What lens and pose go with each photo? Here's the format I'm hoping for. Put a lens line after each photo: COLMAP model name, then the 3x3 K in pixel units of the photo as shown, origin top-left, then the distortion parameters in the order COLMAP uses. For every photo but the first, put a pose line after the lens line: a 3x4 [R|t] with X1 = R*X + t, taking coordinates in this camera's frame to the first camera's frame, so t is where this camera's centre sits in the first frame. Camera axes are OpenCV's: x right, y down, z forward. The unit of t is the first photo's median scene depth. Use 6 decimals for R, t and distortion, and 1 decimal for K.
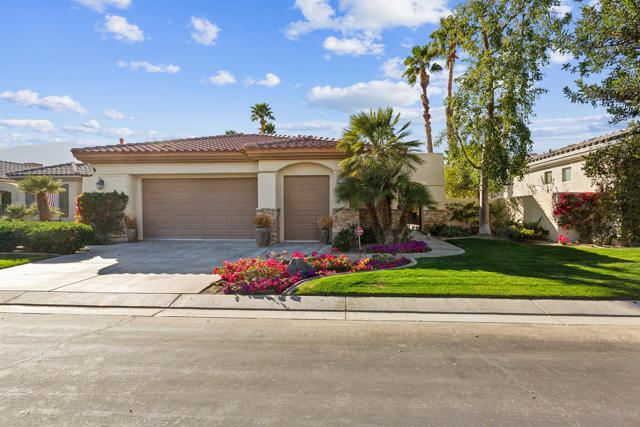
lens RADIAL K [[315.4, 0, 320.0], [0, 315.4, 228.6], [0, 0, 1]] dist [-0.000630, -0.000030]
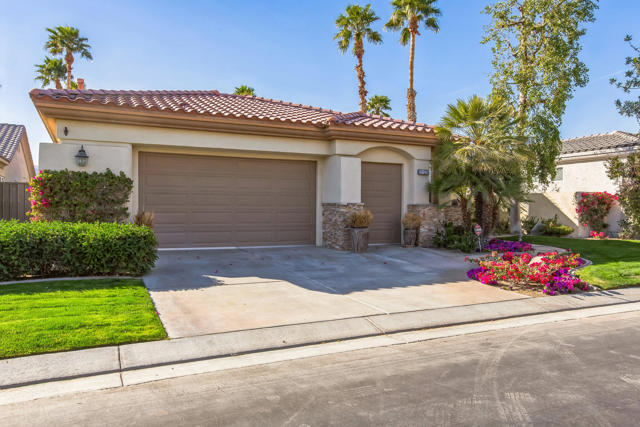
lens RADIAL K [[462.5, 0, 320.0], [0, 462.5, 213.5], [0, 0, 1]] dist [0.007182, 0.001889]
pose [[0.873856, 0.001559, 0.486182, -0.725899], [0.021629, 0.998880, -0.042079, 0.006340], [-0.485704, 0.047287, 0.872844, 0.057968]]
